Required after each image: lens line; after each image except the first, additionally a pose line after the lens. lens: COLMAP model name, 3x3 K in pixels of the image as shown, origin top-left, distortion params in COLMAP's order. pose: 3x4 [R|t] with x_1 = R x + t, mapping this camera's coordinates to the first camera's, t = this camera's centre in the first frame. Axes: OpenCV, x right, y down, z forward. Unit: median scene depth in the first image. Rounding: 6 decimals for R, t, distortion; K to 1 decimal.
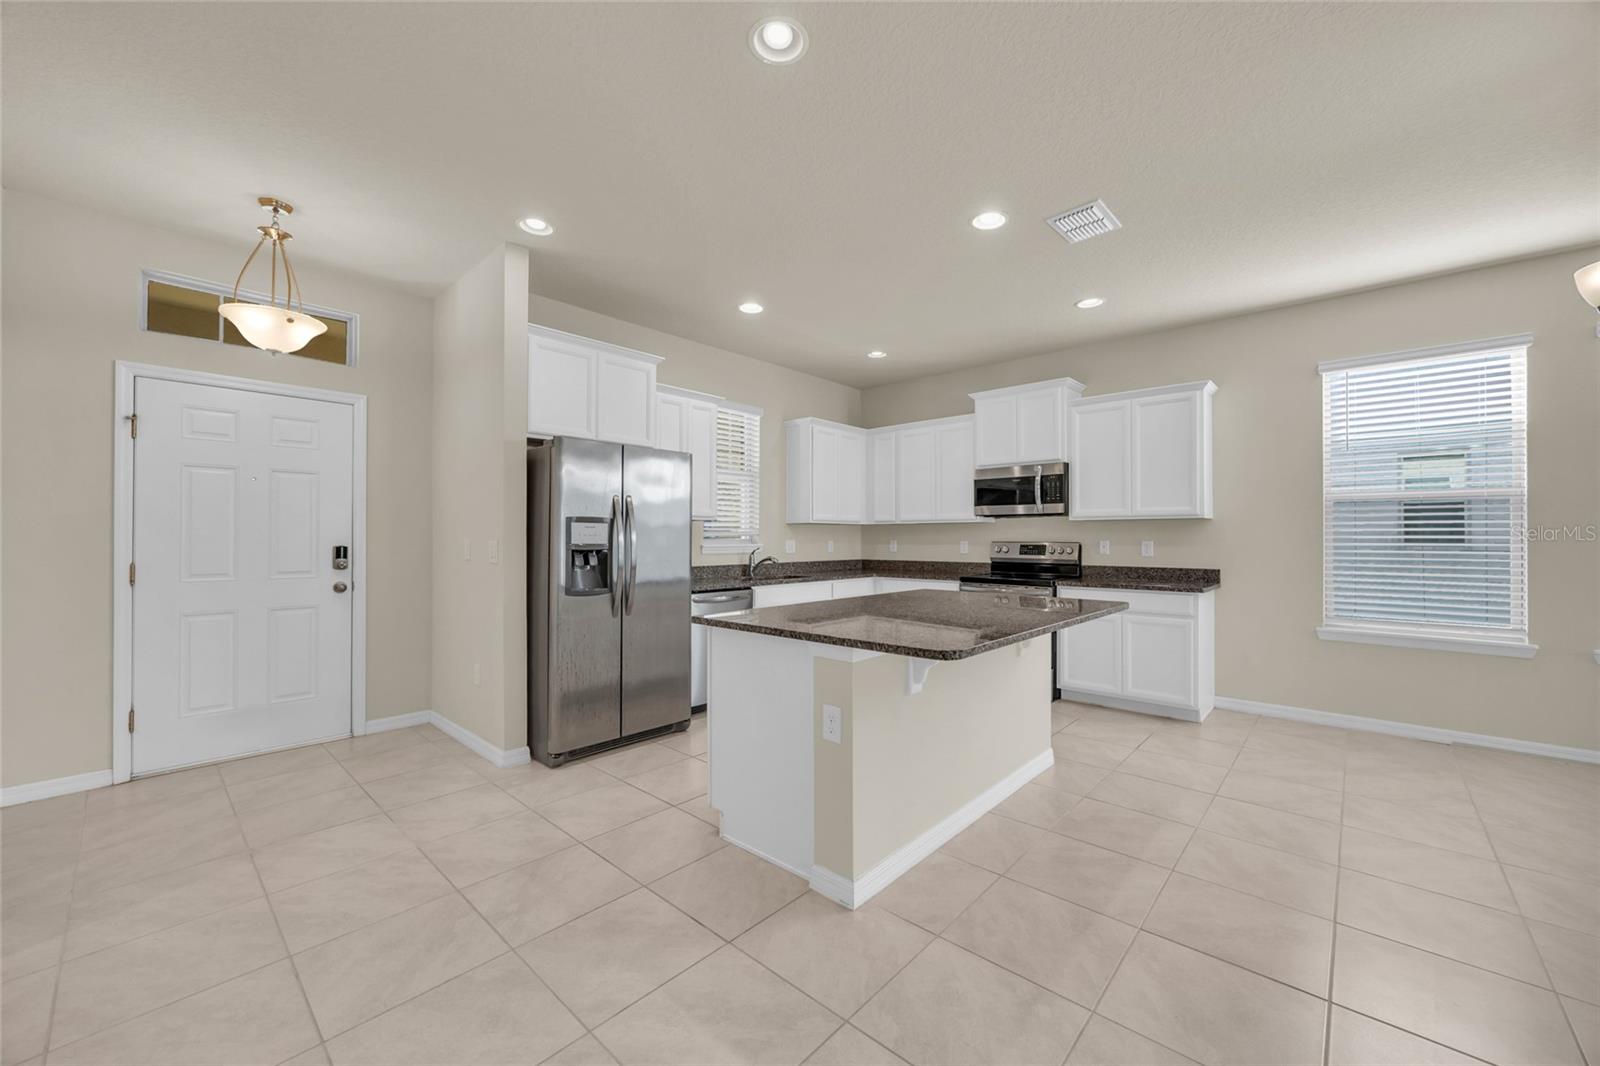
lens RADIAL K [[615.7, 0, 801.8], [0, 615.7, 533.6], [0, 0, 1]] dist [0.000564, -0.000146]
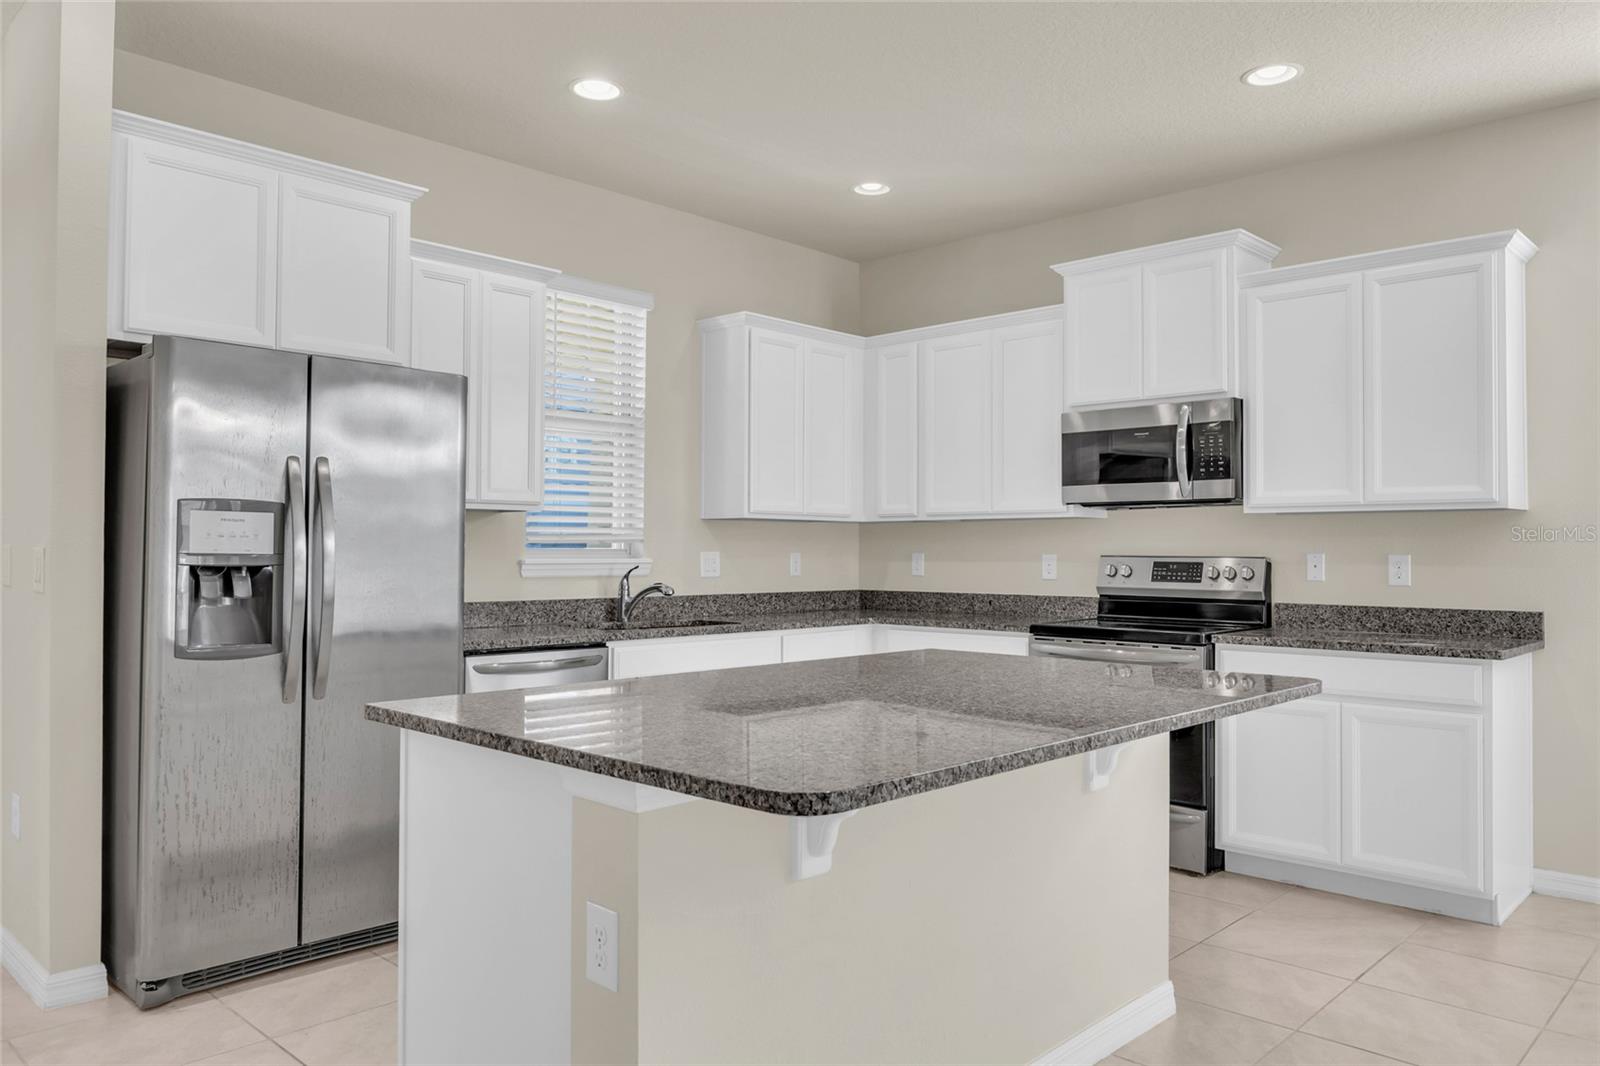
lens RADIAL K [[1127.2, 0, 801.8], [0, 1127.2, 531.1], [0, 0, 1]] dist [0.004447, -0.005328]
pose [[0.999783, 0.003334, -0.020578, 0.108138], [-0.003567, 0.999930, -0.011281, 0.005527], [0.020538, 0.011352, 0.999725, 0.084875]]
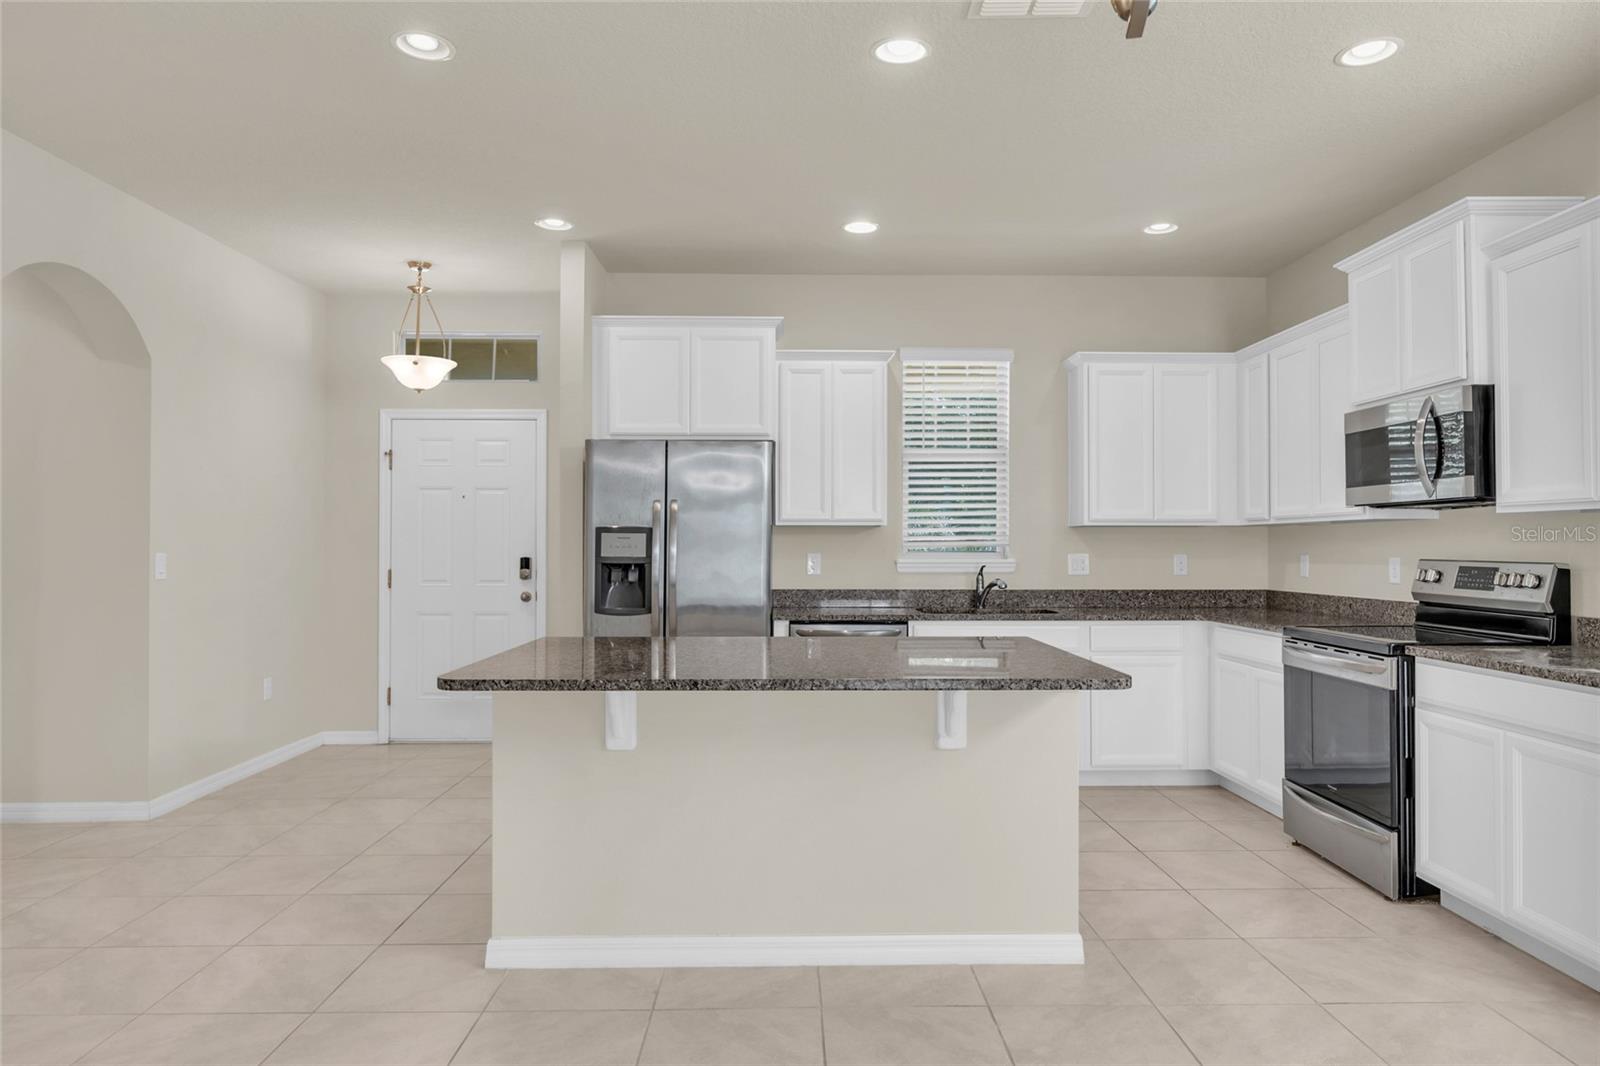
lens RADIAL K [[998.2, 0, 802.3], [0, 998.2, 528.8], [0, 0, 1]] dist [-0.000102, -0.000546]
pose [[0.685776, -0.012017, -0.727714, 0.720637], [0.004200, 0.999912, -0.012554, -0.003826], [0.727801, 0.005553, 0.685766, 0.164667]]
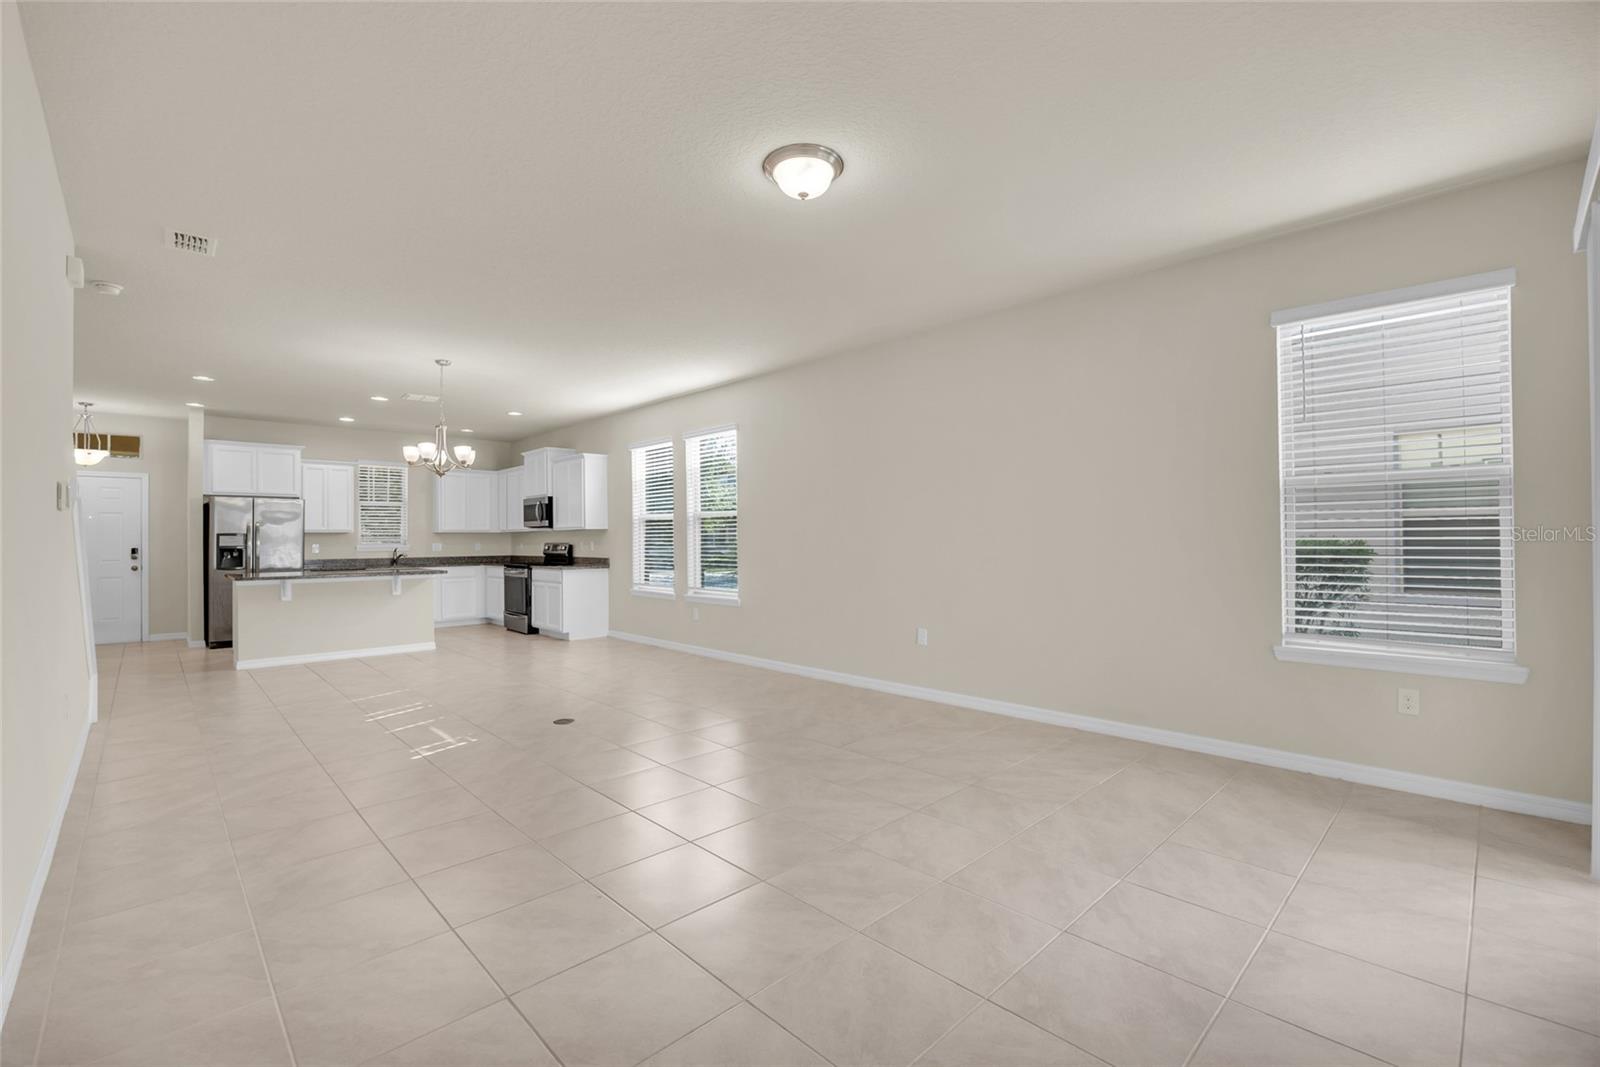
lens RADIAL K [[709.8, 0, 797.1], [0, 709.8, 532.5], [0, 0, 1]] dist [-0.002432, -0.000389]
pose [[0.996104, -0.009333, -0.087686, 1.492746], [0.008946, 0.999948, -0.004813, -0.000145], [0.087726, 0.004010, 0.996137, -1.042009]]
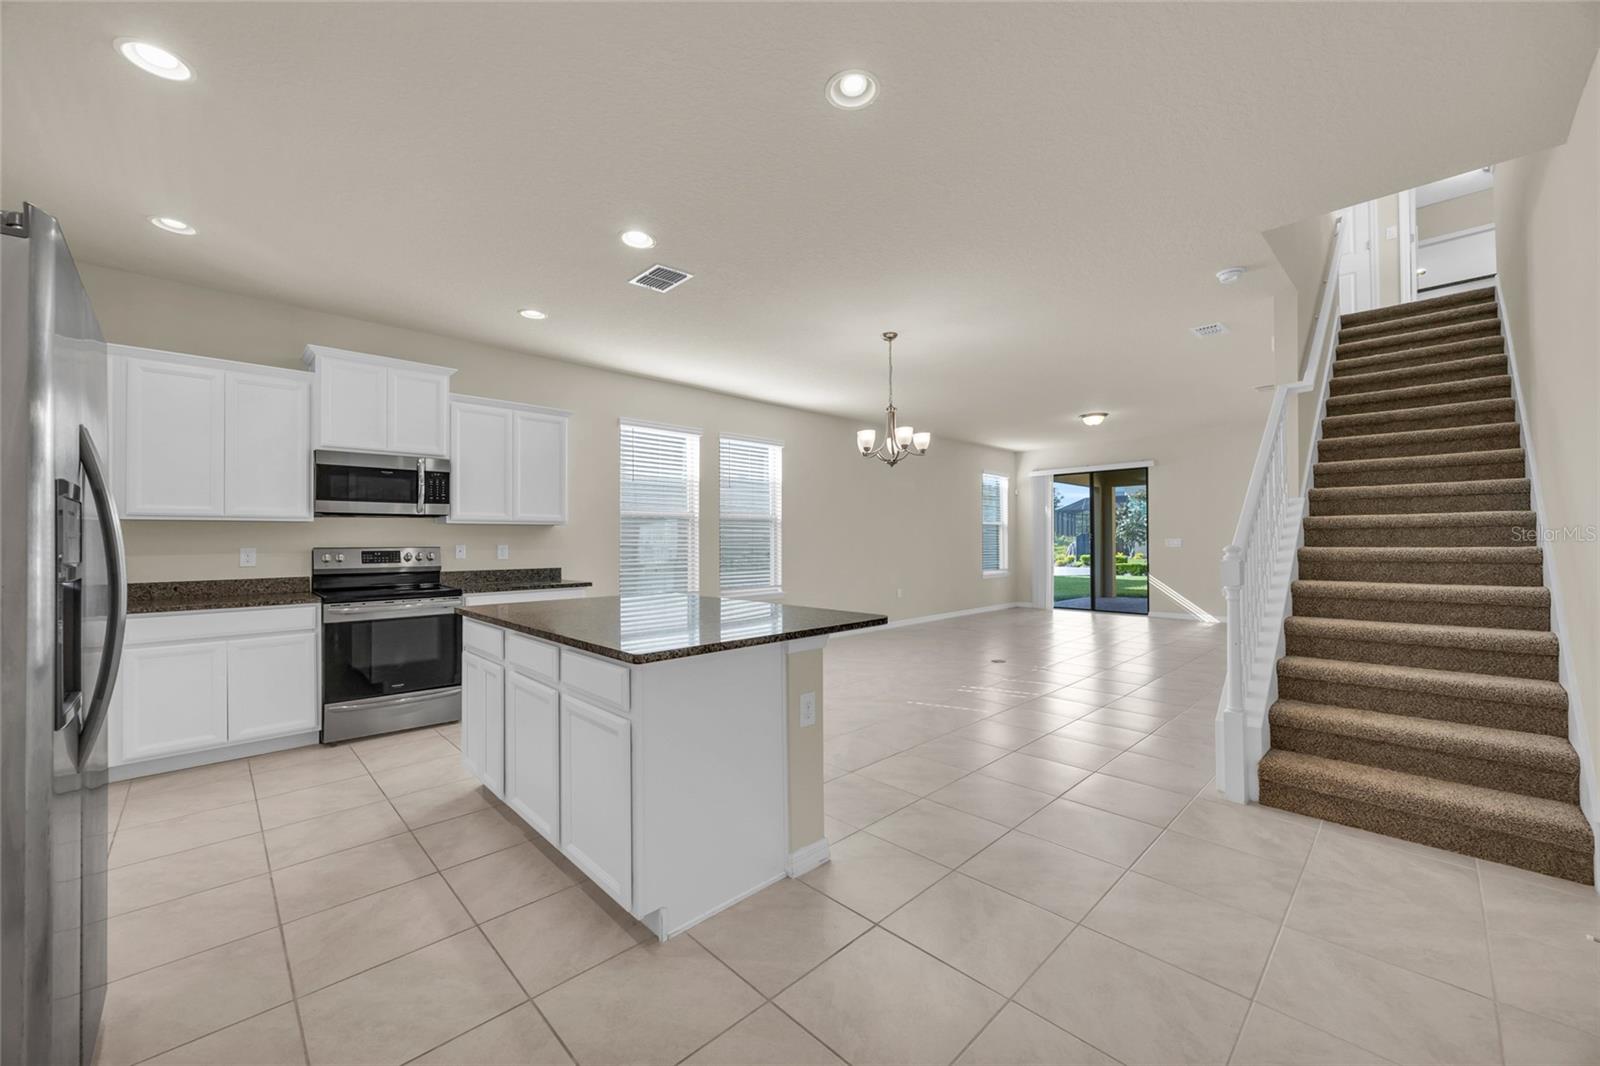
lens RADIAL K [[615.7, 0, 806.6], [0, 615.7, 541.9], [0, 0, 1]] dist [0.000564, -0.000146]
pose [[0.051869, -0.006410, 0.998633, -0.536250], [-0.005523, 0.999962, 0.006705, -0.003268], [-0.998639, -0.005864, 0.051831, 0.483591]]
